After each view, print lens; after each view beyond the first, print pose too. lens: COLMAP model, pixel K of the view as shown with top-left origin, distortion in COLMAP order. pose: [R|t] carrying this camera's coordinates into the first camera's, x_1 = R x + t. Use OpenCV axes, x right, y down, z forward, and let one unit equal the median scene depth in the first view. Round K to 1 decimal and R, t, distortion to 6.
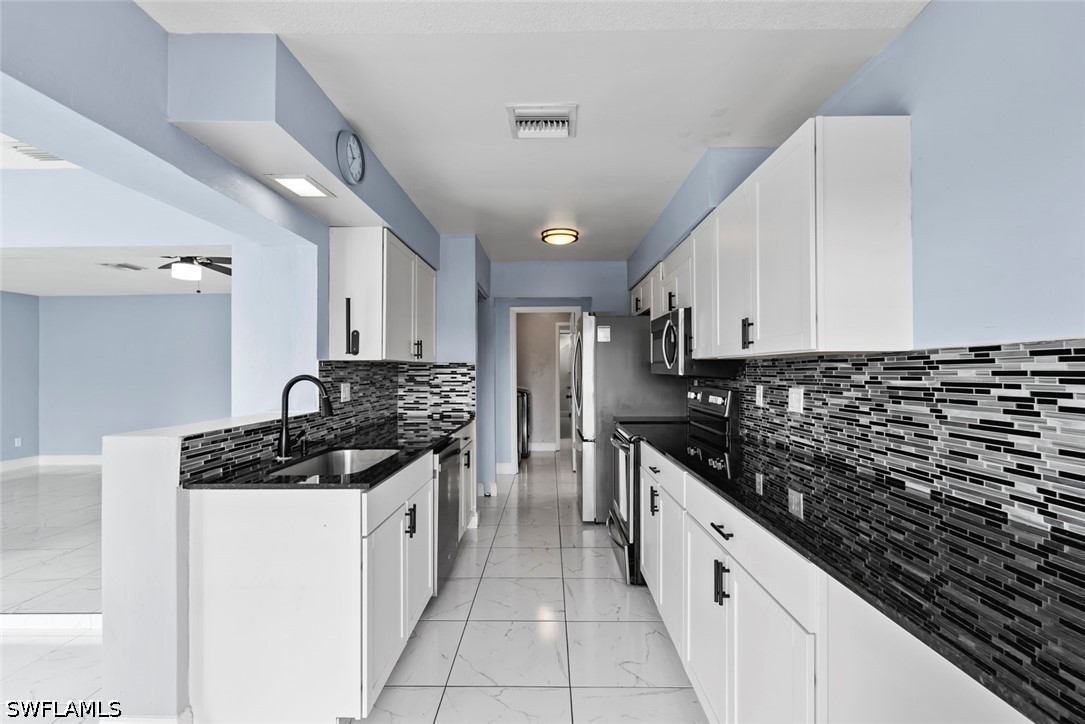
lens RADIAL K [[478.5, 0, 540.3], [0, 478.5, 365.8], [0, 0, 1]] dist [-0.000031, 0.001153]
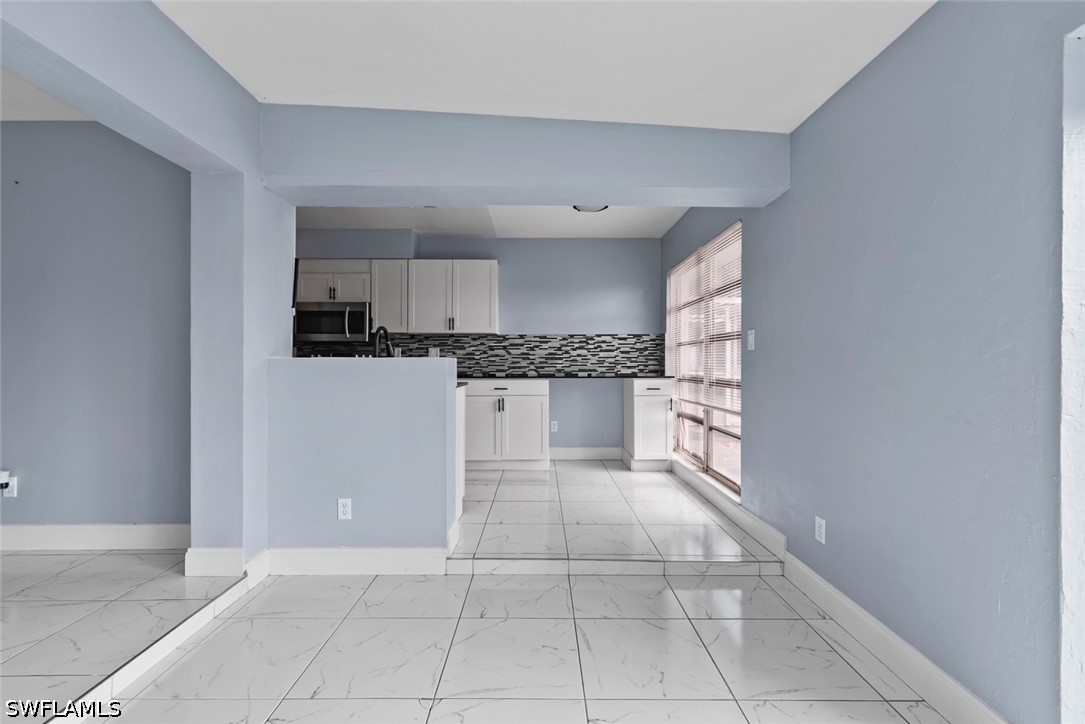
lens RADIAL K [[478.5, 0, 539.2], [0, 478.5, 358.5], [0, 0, 1]] dist [-0.000031, 0.001153]
pose [[-0.006447, 0.008854, 0.999940, -1.607701], [-0.010848, 0.999901, -0.008924, 0.100820], [-0.999920, -0.010905, -0.006350, 0.450901]]
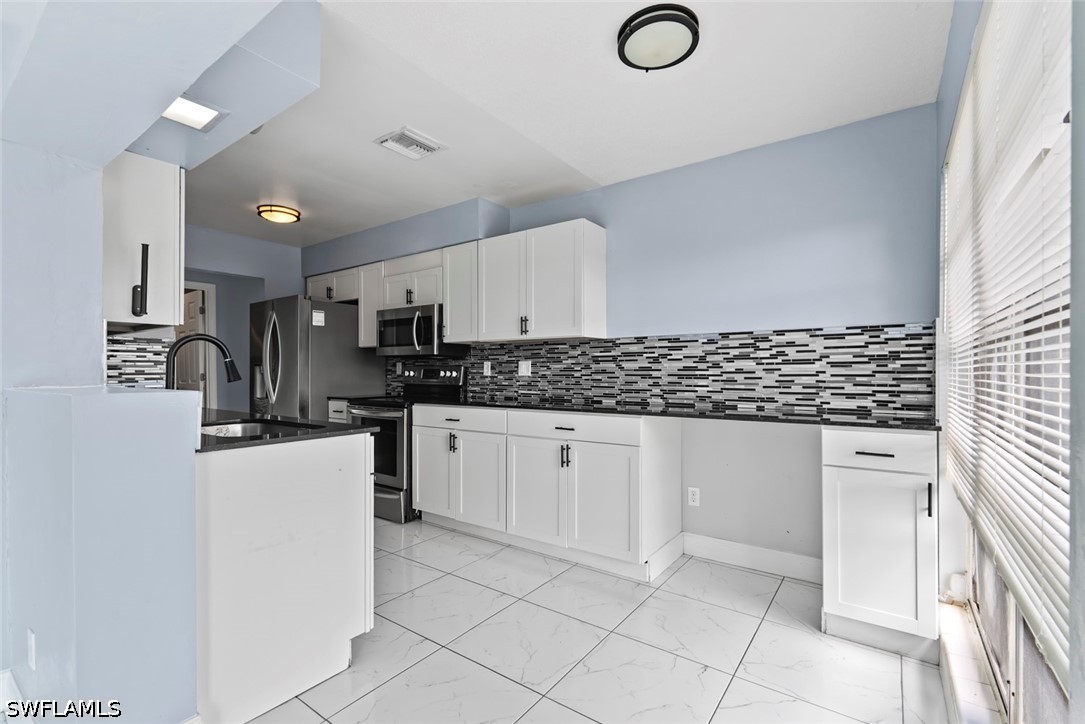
lens RADIAL K [[478.5, 0, 539.6], [0, 478.5, 370.4], [0, 0, 1]] dist [-0.000031, 0.001153]
pose [[0.574739, -0.000536, 0.818337, -0.709937], [-0.006213, 0.999968, 0.005019, 0.062691], [-0.818313, -0.007968, 0.574717, 0.005082]]
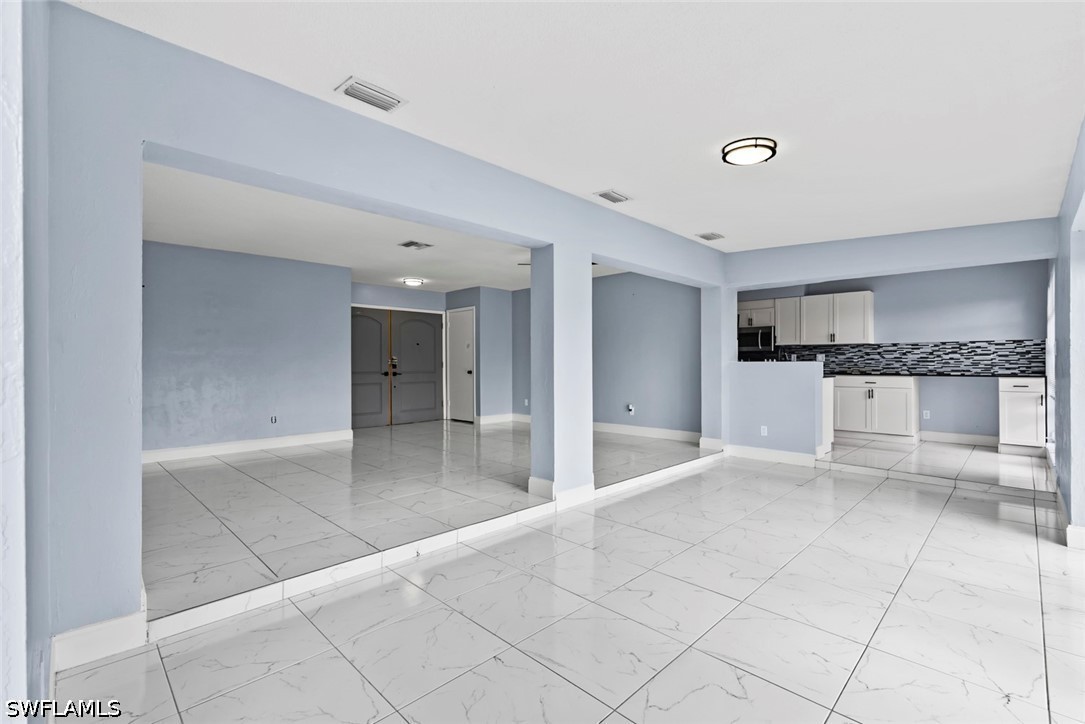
lens RADIAL K [[478.5, 0, 545.0], [0, 478.5, 358.9], [0, 0, 1]] dist [-0.000031, 0.001153]
pose [[0.700448, 0.010646, 0.713624, -2.896582], [-0.010390, 0.999935, -0.004719, 0.103251], [-0.713628, -0.004110, 0.700513, 0.021605]]
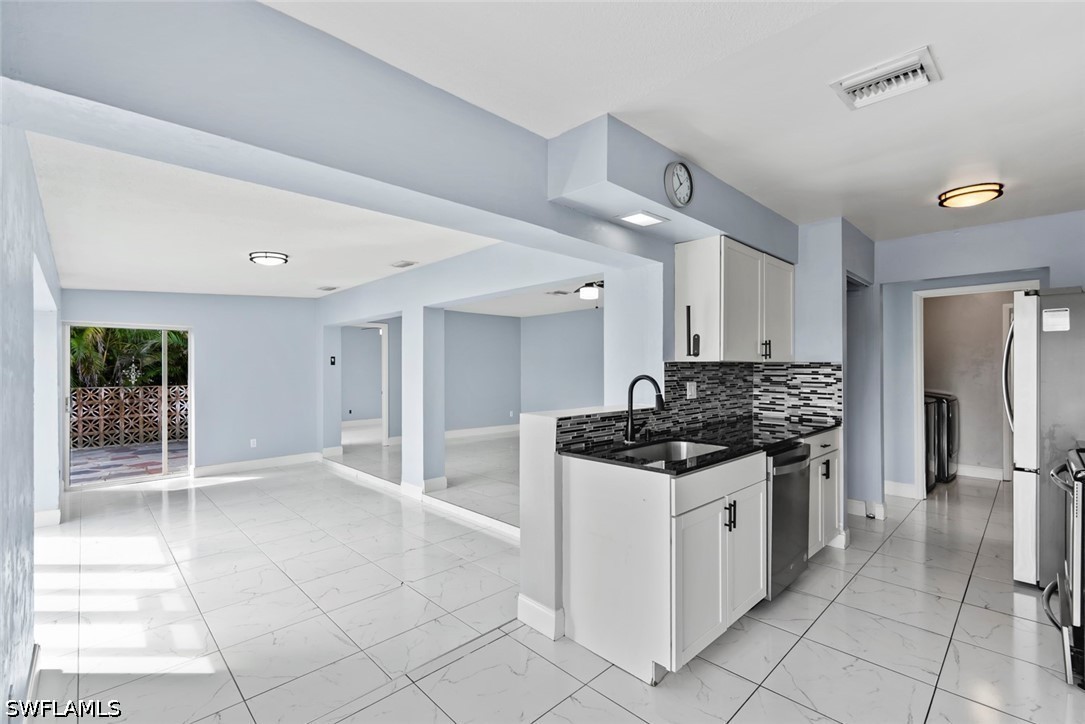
lens RADIAL K [[478.5, 0, 544.2], [0, 478.5, 366.0], [0, 0, 1]] dist [-0.000031, 0.001153]
pose [[0.710800, 0.002916, -0.703388, 0.150242], [0.002845, 0.999971, 0.007021, -0.010936], [0.703389, -0.006991, 0.710771, -0.028131]]
